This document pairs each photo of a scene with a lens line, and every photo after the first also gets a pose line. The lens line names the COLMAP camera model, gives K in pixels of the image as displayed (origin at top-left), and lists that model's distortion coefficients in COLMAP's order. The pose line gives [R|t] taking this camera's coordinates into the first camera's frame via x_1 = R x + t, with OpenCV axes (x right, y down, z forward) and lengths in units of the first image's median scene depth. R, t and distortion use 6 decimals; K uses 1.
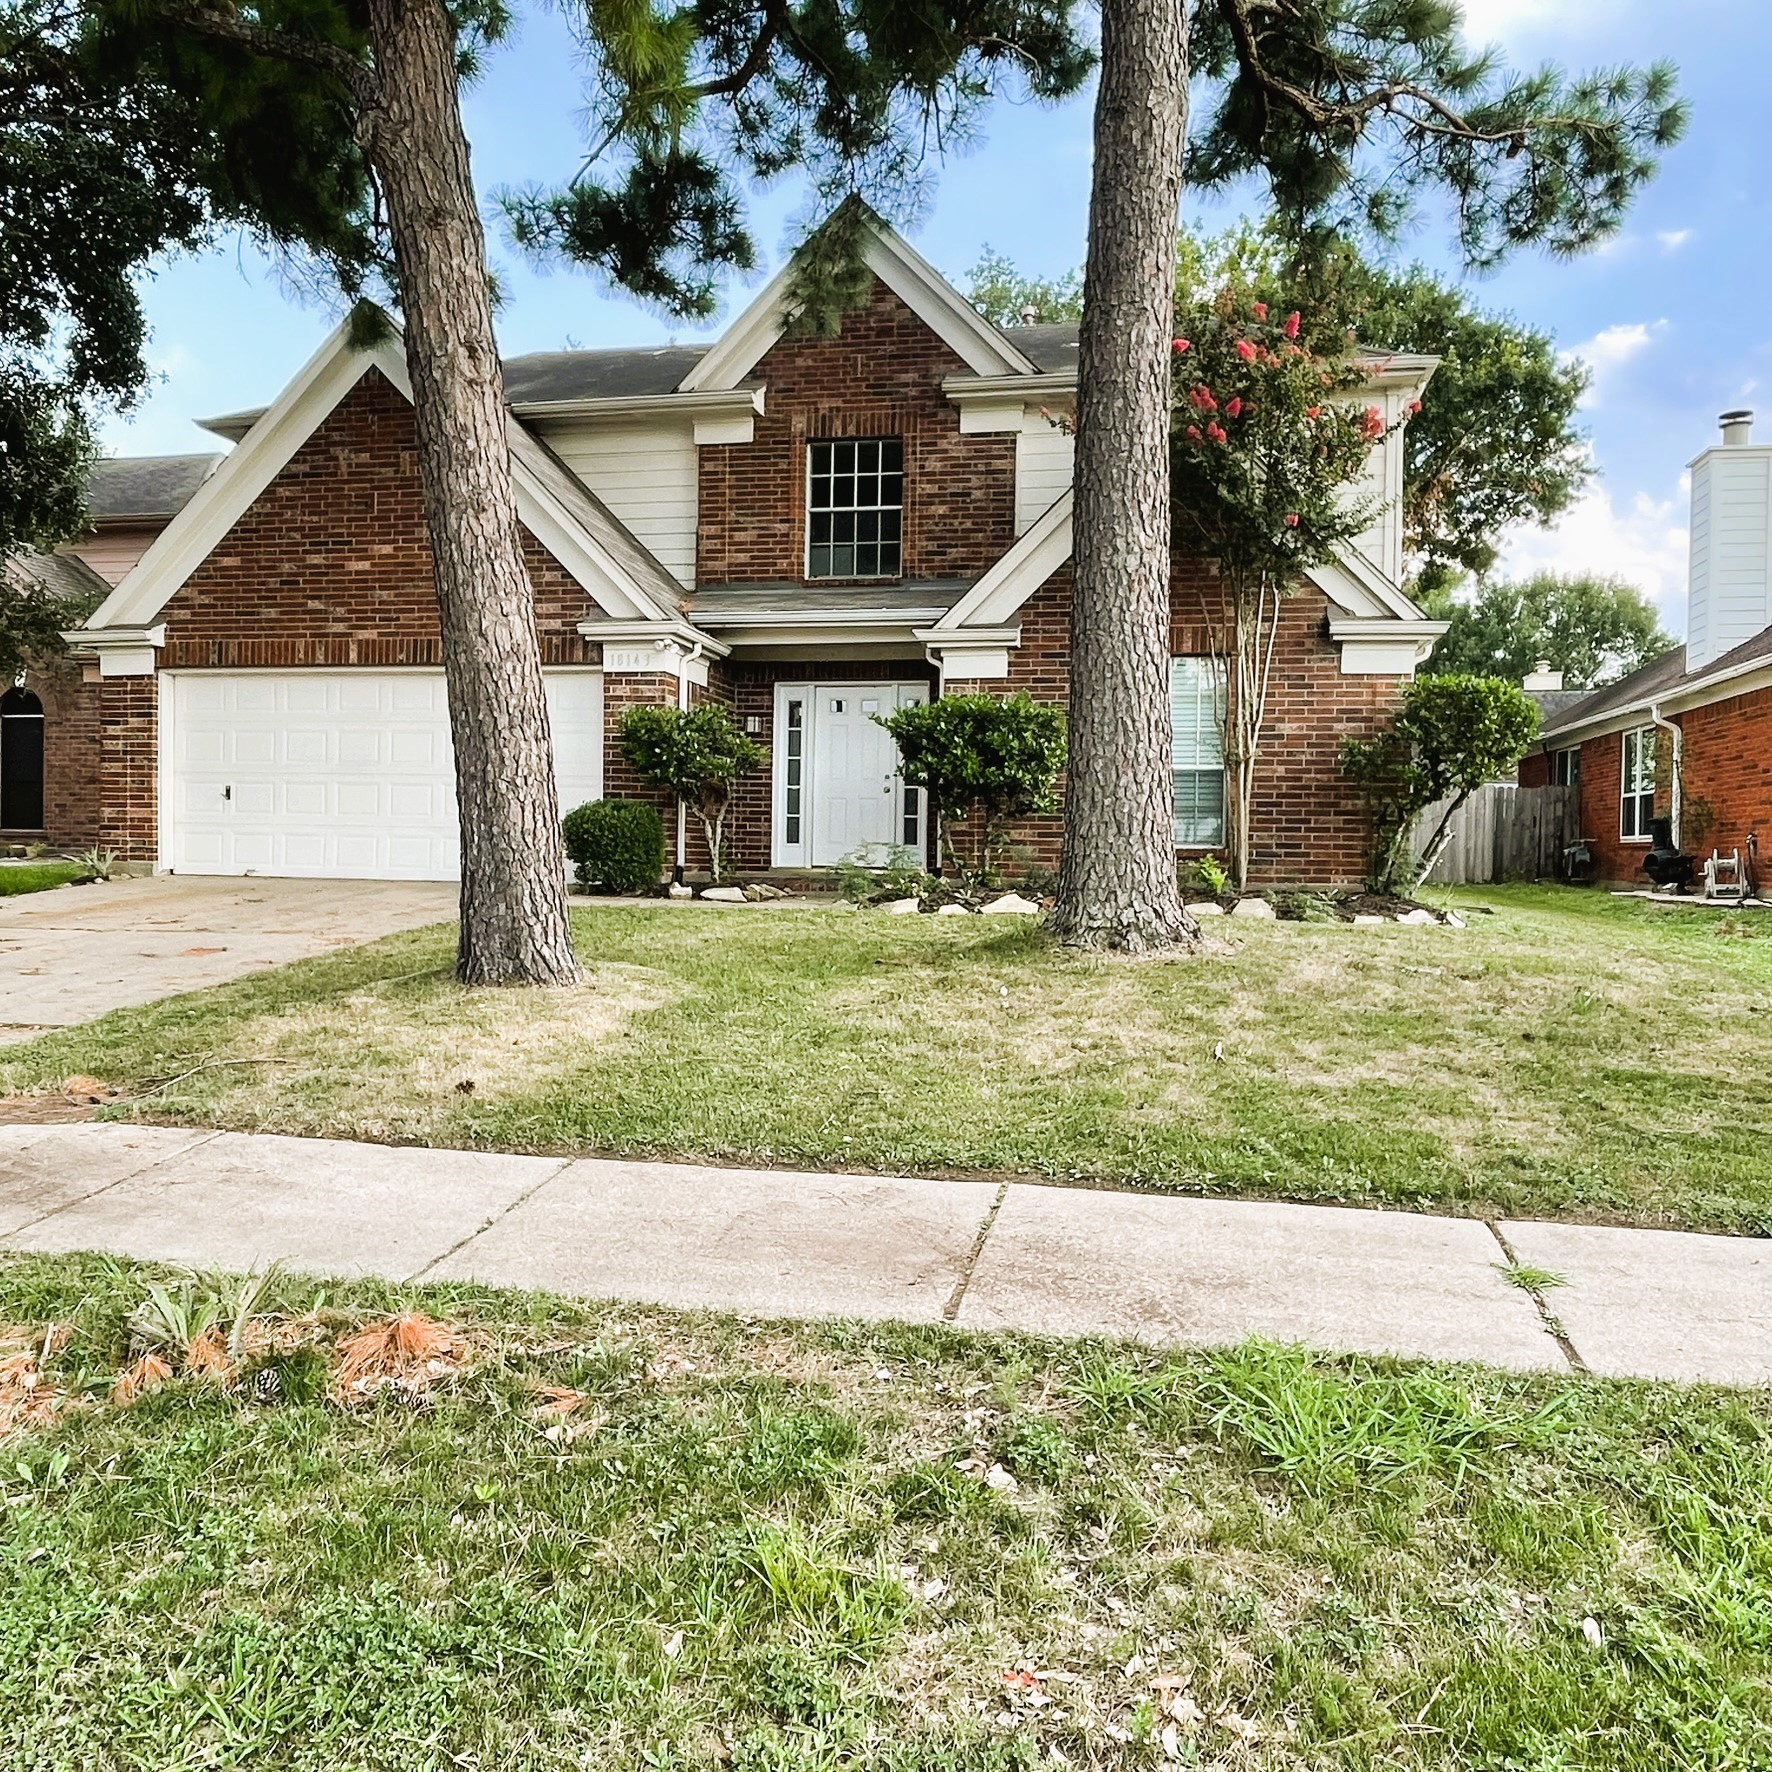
lens RADIAL K [[1791.5, 0, 904.9], [0, 1791.5, 908.9], [0, 0, 1]] dist [0.094636, -0.133990]
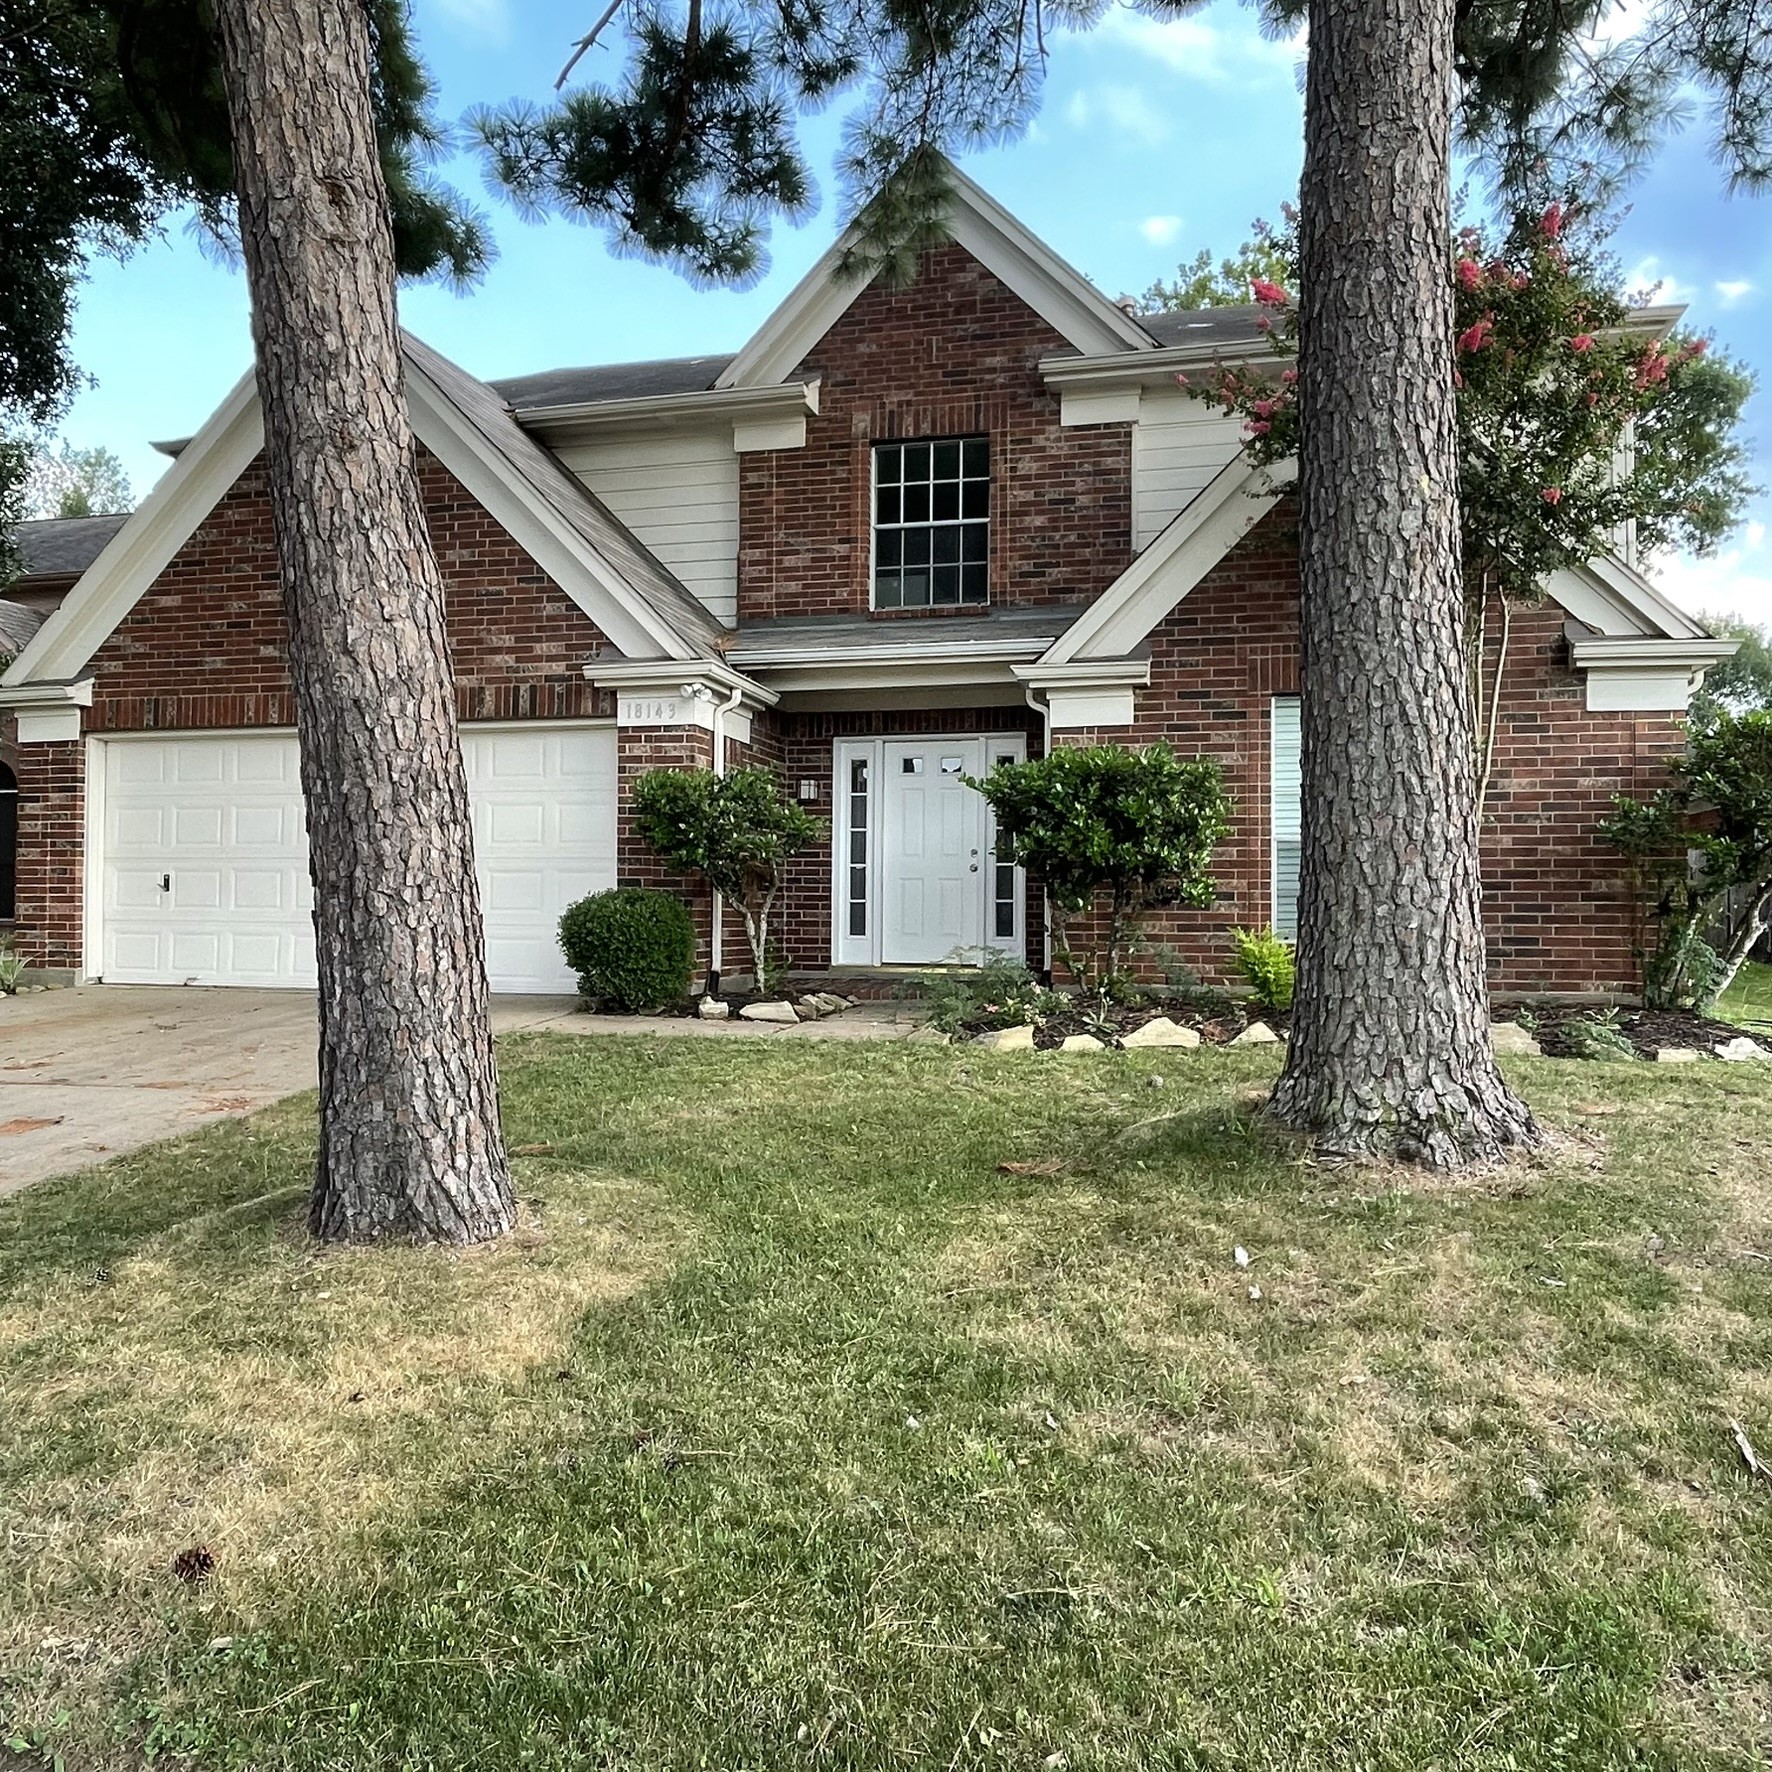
lens RADIAL K [[1806.7, 0, 886.0], [0, 1806.7, 886.0], [0, 0, 1]] dist [0.082168, -0.011800]
pose [[0.998962, -0.011806, -0.044000, -0.016774], [0.009728, 0.998841, -0.047138, -0.024825], [0.044506, 0.046661, 0.997919, 0.229791]]
